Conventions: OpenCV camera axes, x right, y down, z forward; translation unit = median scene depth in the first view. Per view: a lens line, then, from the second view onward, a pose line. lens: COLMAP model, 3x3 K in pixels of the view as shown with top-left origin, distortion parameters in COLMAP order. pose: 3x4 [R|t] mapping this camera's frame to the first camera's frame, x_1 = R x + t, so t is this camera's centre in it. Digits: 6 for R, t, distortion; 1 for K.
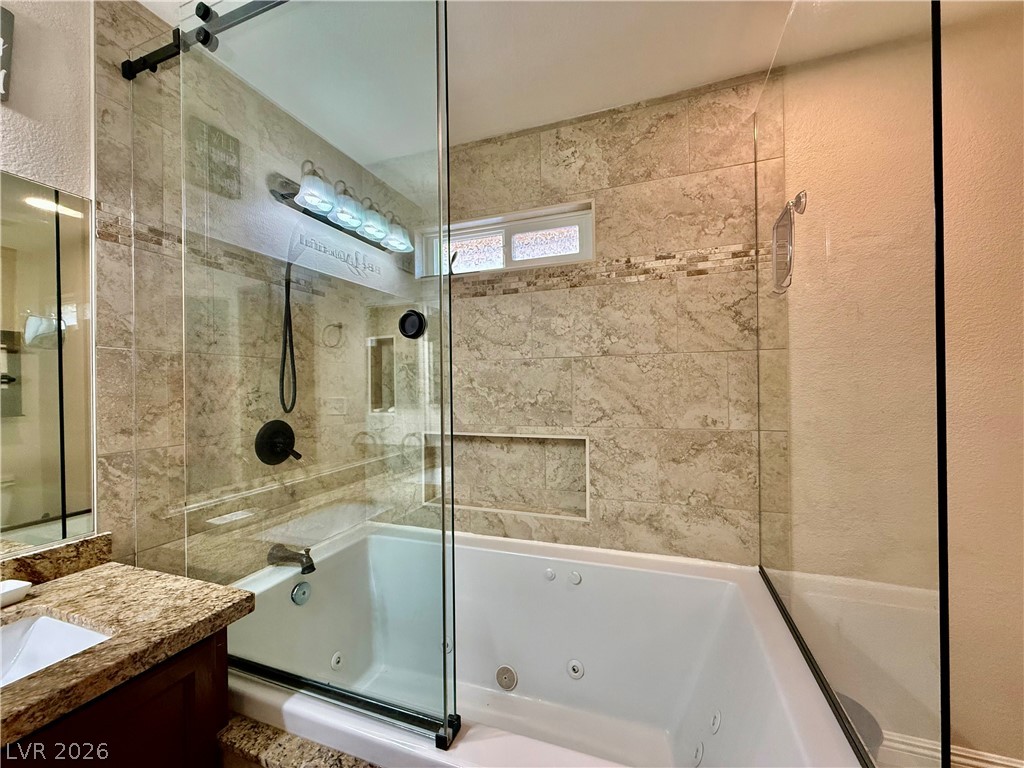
lens RADIAL K [[407.2, 0, 511.0], [0, 407.2, 383.4], [0, 0, 1]] dist [0.000024, 0.000356]
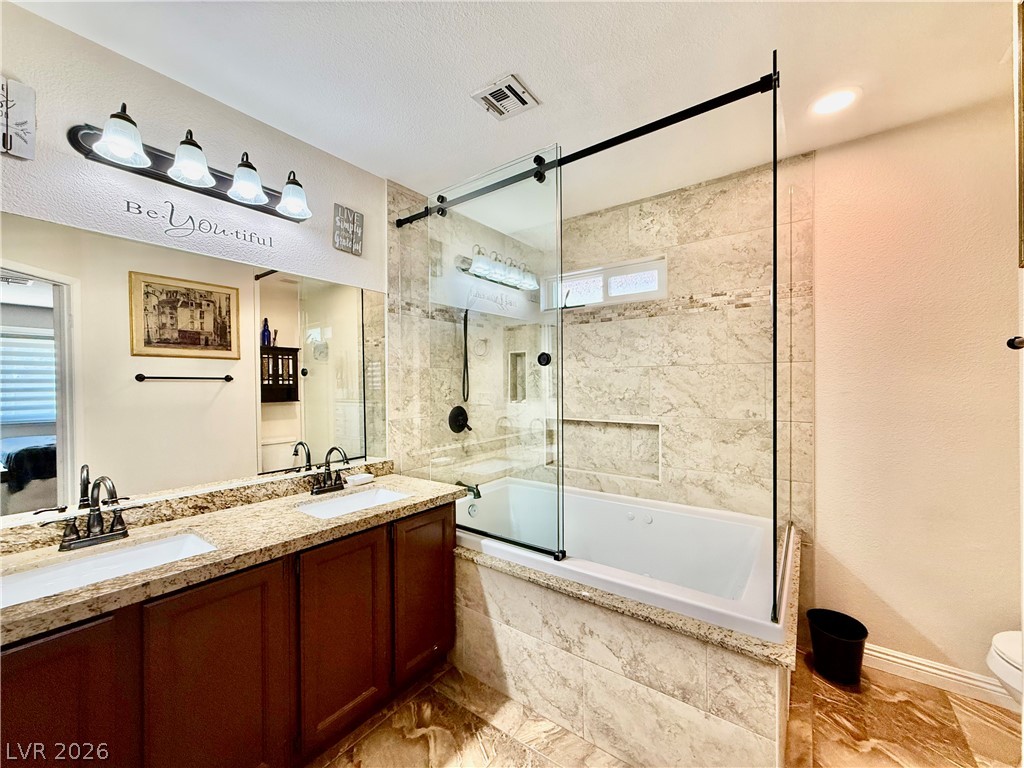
lens RADIAL K [[407.2, 0, 518.5], [0, 407.2, 386.2], [0, 0, 1]] dist [0.000024, 0.000356]
pose [[0.964593, 0.009556, -0.263570, 0.088769], [-0.004821, 0.999815, 0.018607, -0.021528], [0.263699, -0.016677, 0.964461, -0.507939]]
